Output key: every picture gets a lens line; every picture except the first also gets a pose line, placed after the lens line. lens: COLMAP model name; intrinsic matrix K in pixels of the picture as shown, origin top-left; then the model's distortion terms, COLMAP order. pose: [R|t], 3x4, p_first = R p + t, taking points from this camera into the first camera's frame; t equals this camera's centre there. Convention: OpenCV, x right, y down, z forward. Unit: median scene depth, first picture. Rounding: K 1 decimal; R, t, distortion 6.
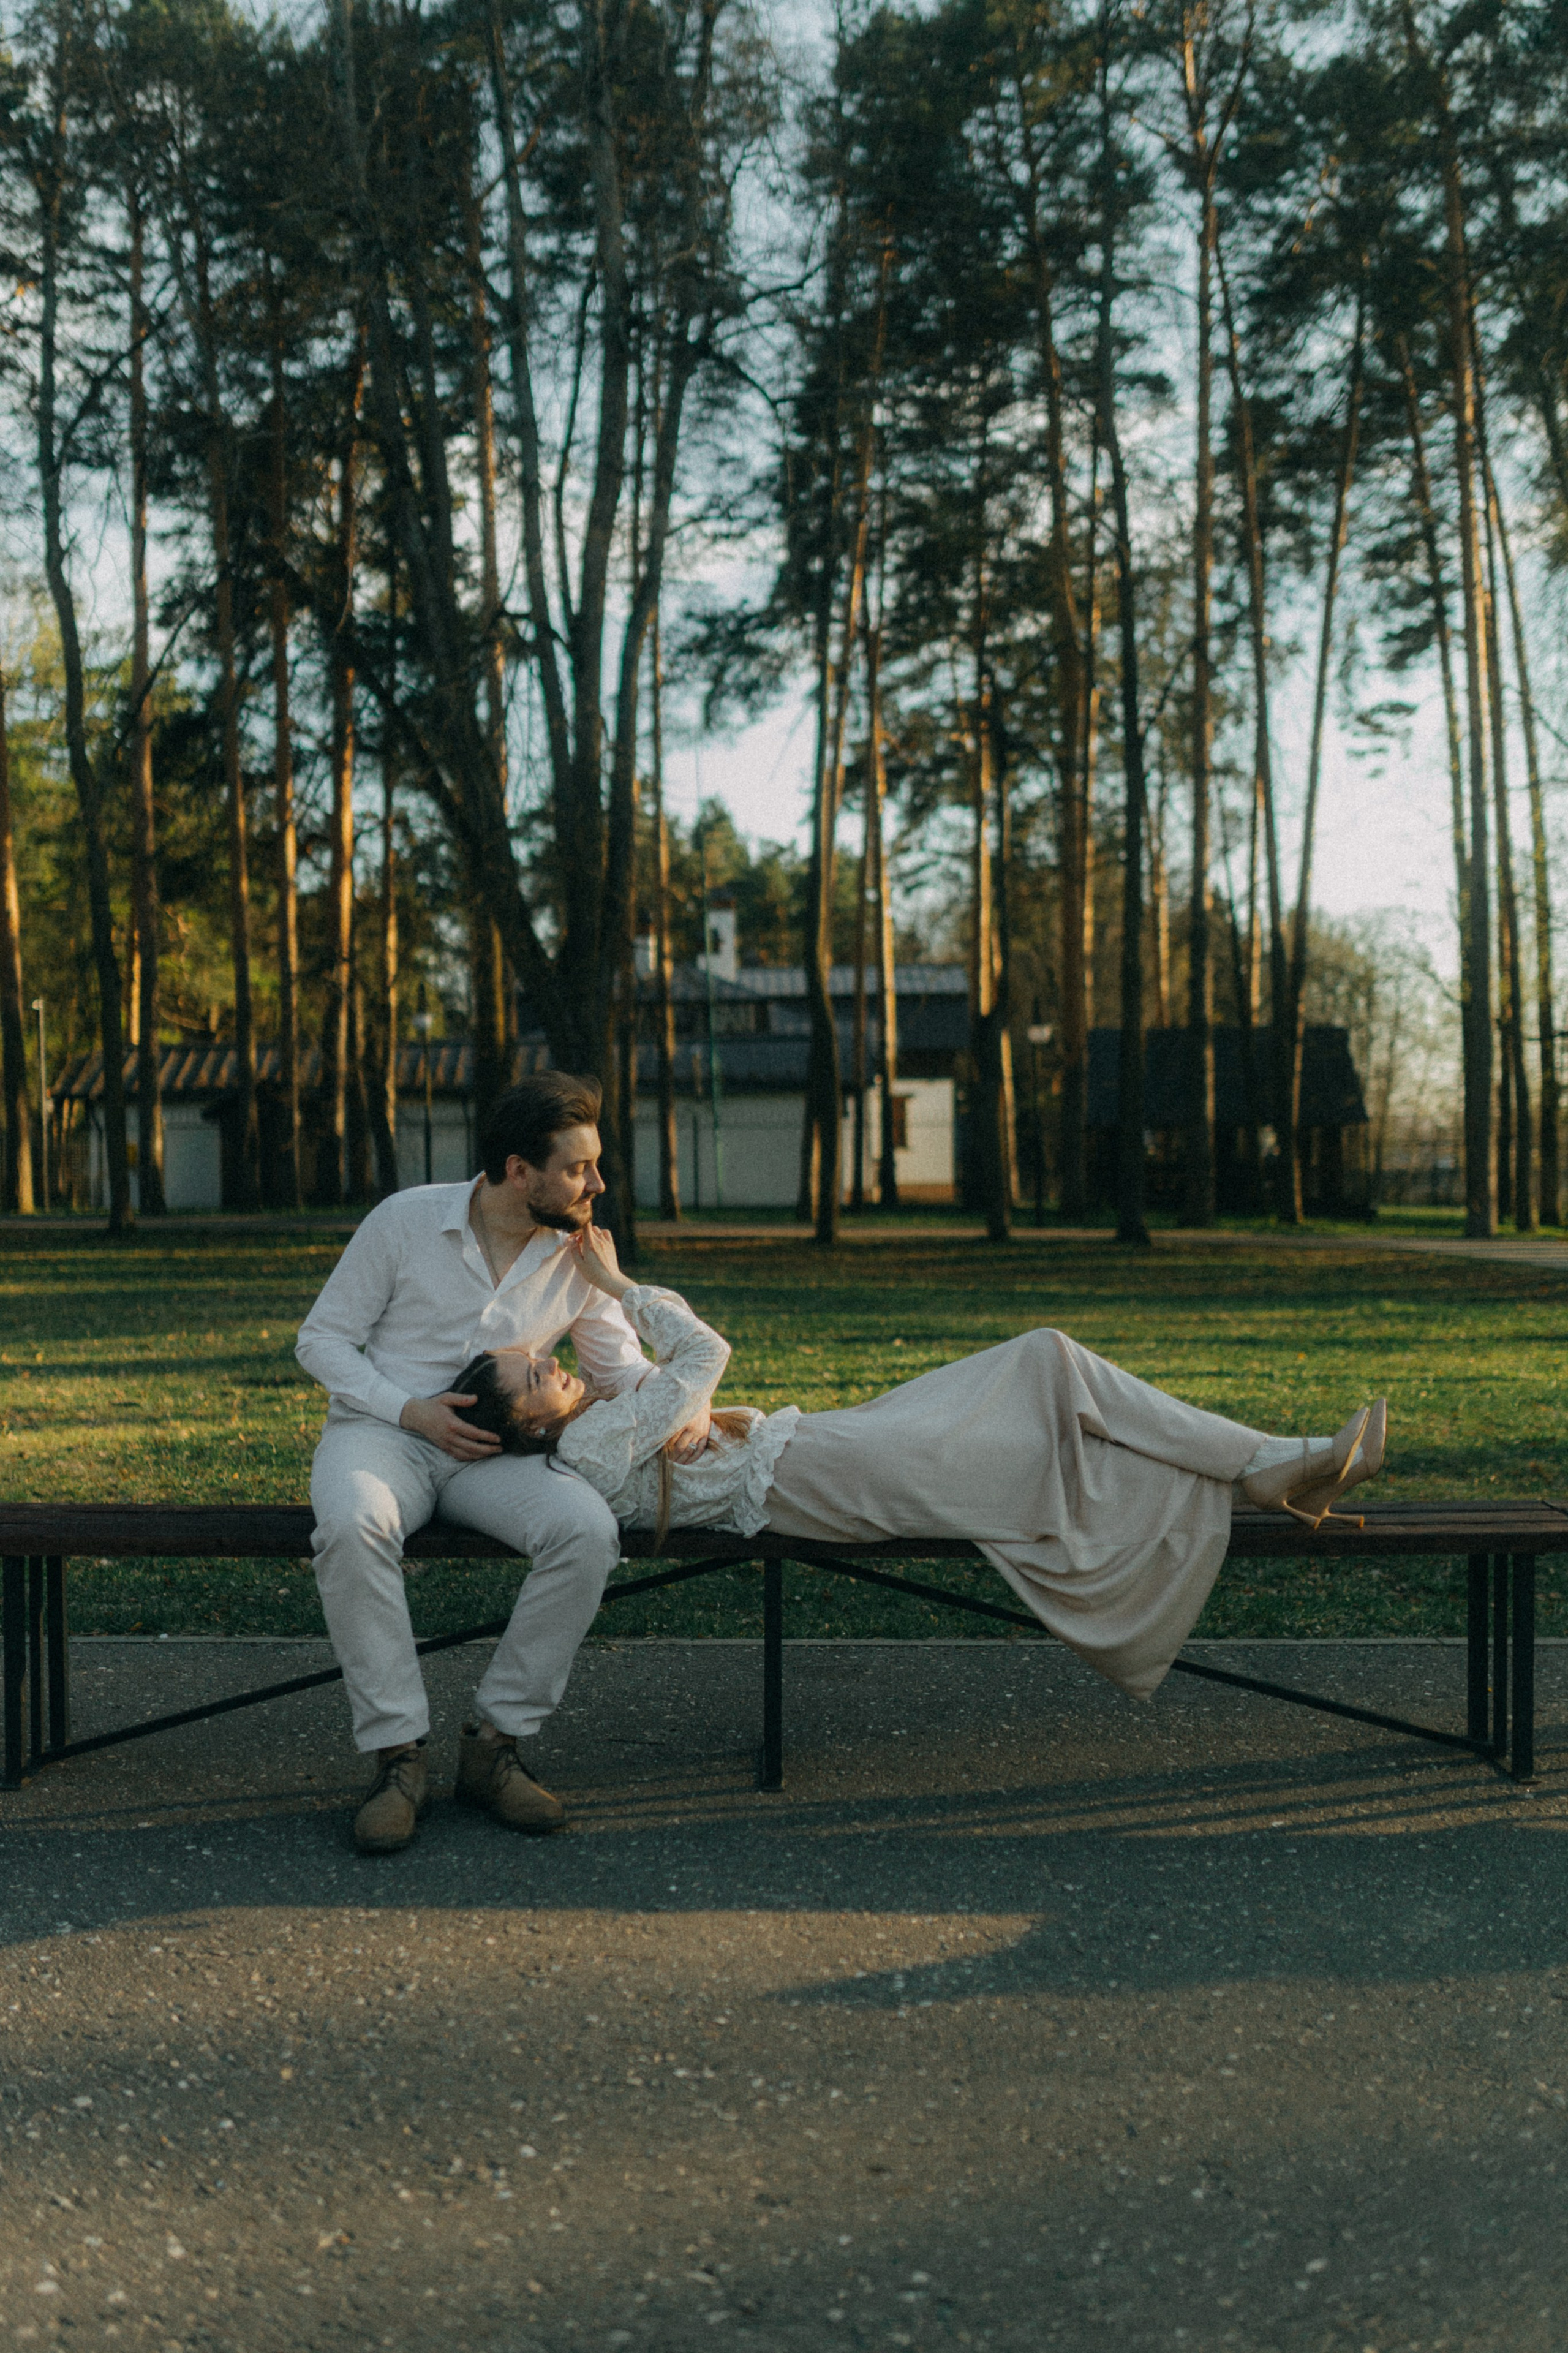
lens RADIAL K [[2387.3, 0, 784.0], [0, 2387.3, 1176.5], [0, 0, 1]] dist [-0.005939, 0.026564]
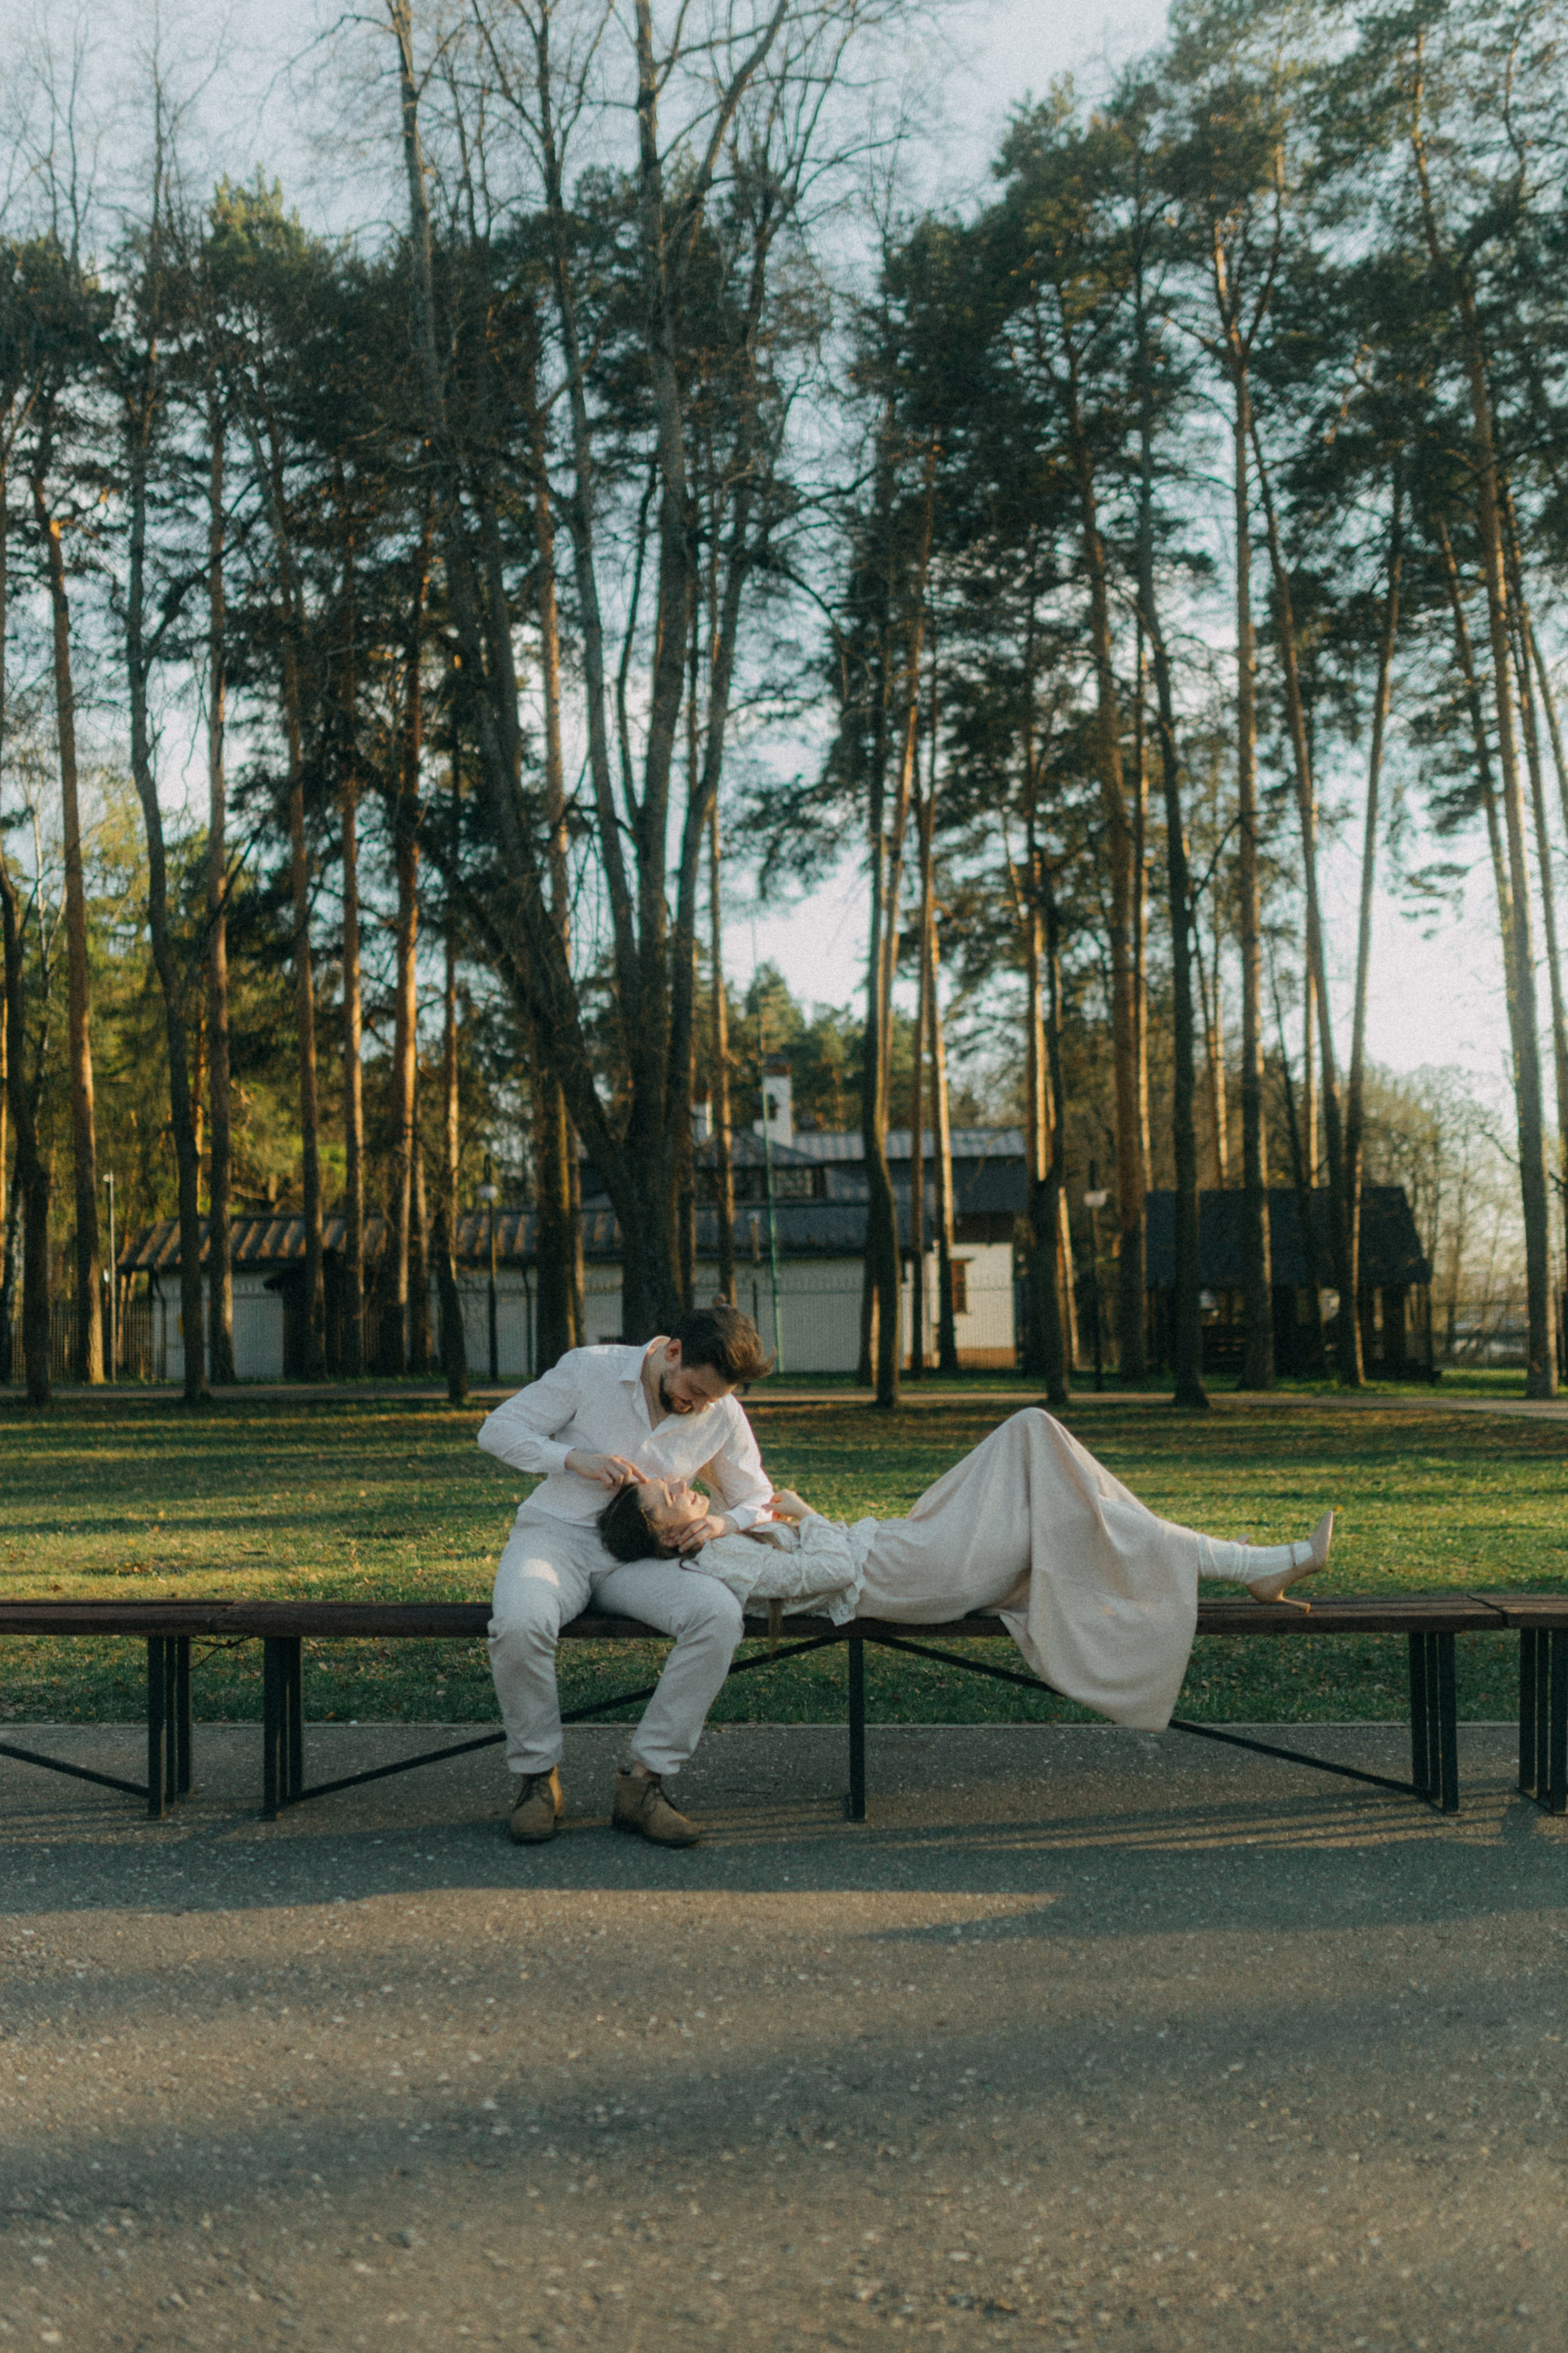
lens RADIAL K [[3749.3, 0, 656.4], [0, 3749.3, 1029.1], [0, 0, 1]] dist [-0.011497, 0.017118]
pose [[0.999281, -0.010357, -0.036482, -0.020223], [0.007243, 0.996400, -0.084471, 0.001651], [0.037225, 0.084146, 0.995758, -0.597334]]
